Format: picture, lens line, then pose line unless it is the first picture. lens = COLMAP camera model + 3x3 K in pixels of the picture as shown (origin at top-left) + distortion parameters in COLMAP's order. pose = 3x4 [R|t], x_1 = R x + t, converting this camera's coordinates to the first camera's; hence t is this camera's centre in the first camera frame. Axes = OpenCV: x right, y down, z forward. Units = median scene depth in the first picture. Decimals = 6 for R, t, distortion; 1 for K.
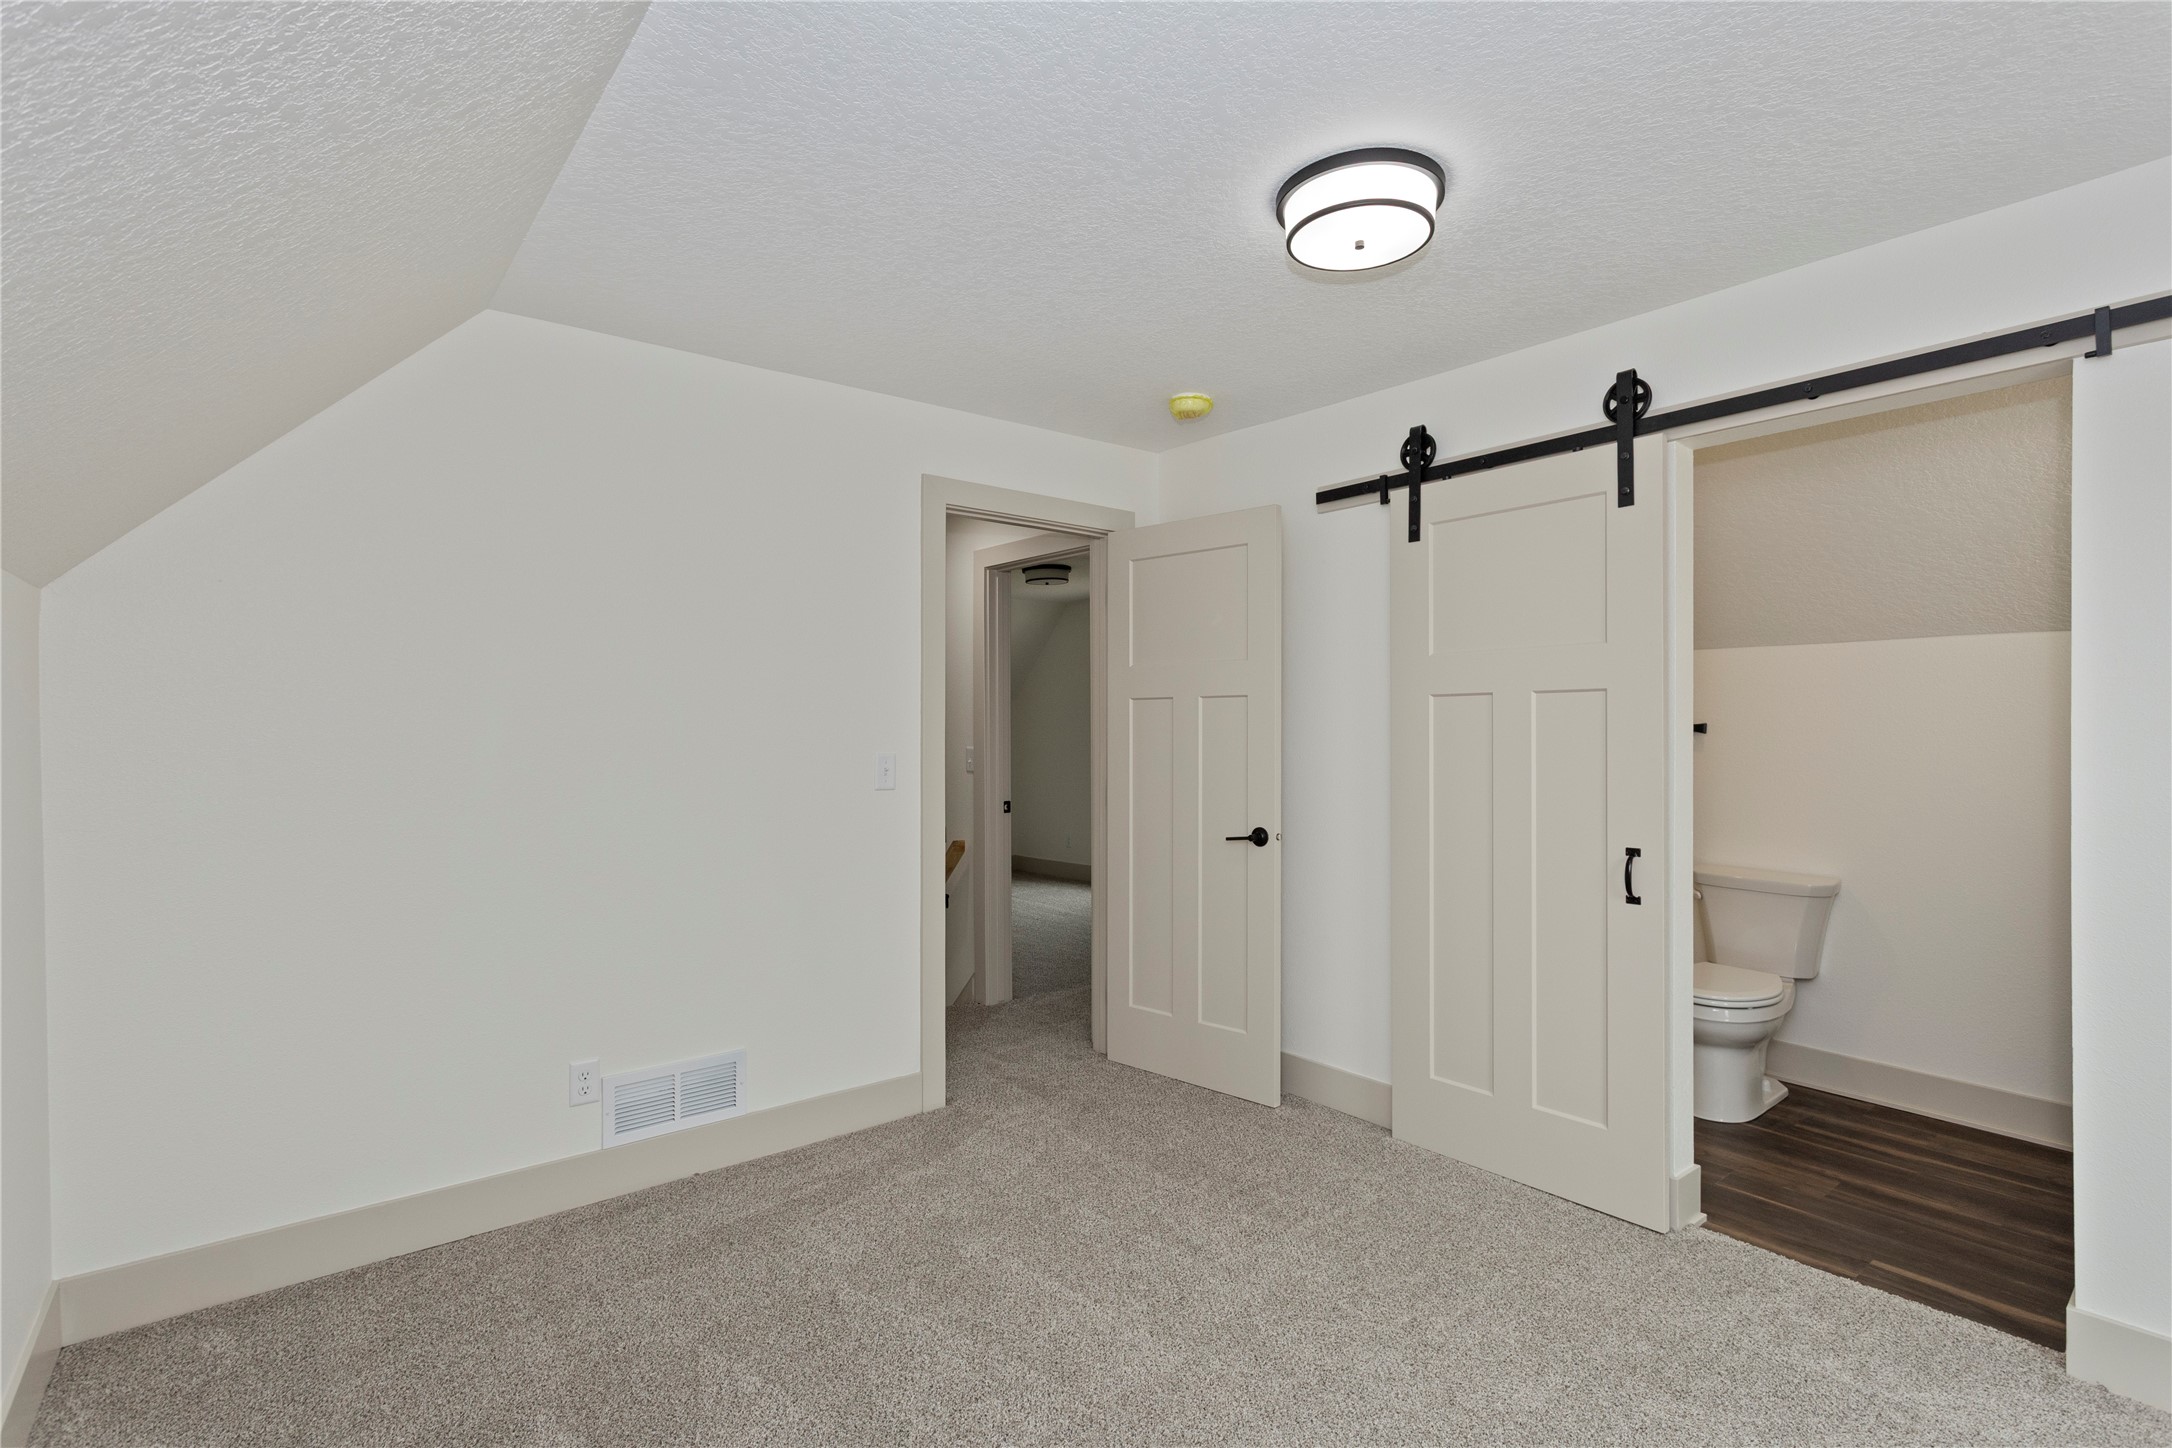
lens RADIAL K [[1042.8, 0, 1087.8], [0, 1042.8, 728.8], [0, 0, 1]] dist [0.005359, -0.000214]
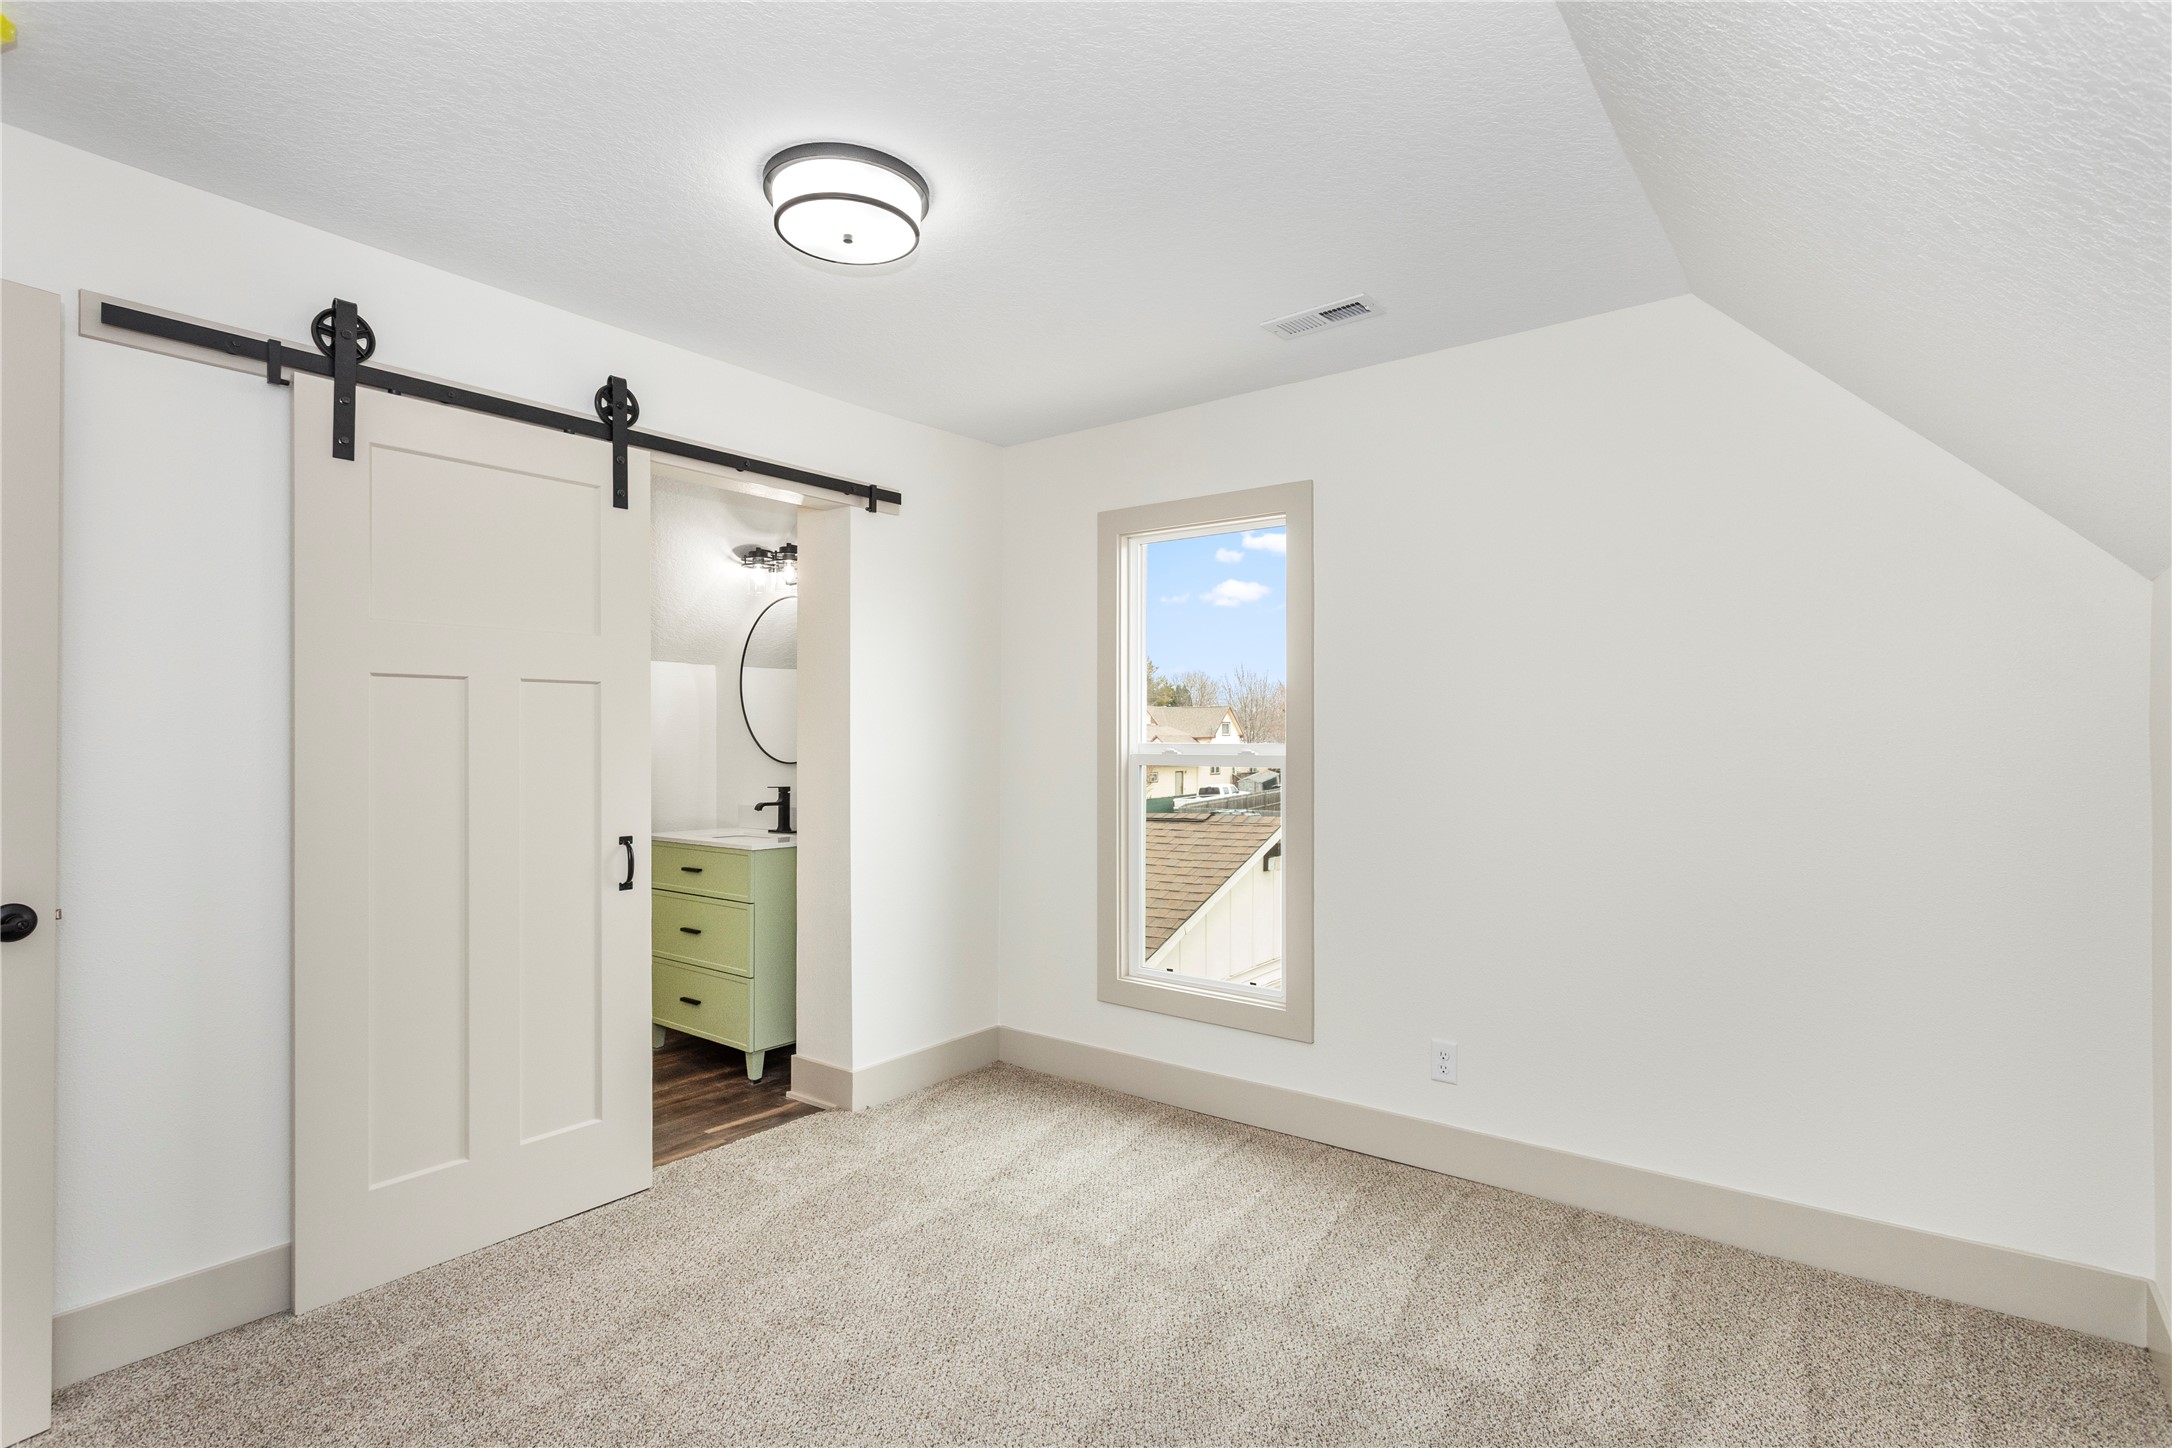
lens RADIAL K [[1042.8, 0, 1087.8], [0, 1042.8, 728.8], [0, 0, 1]] dist [0.005359, -0.000214]
pose [[-0.226303, 0.000928, 0.974056, -0.590191], [-0.010069, 0.999944, -0.003292, 0.002940], [-0.974005, -0.010553, -0.226281, 0.774424]]
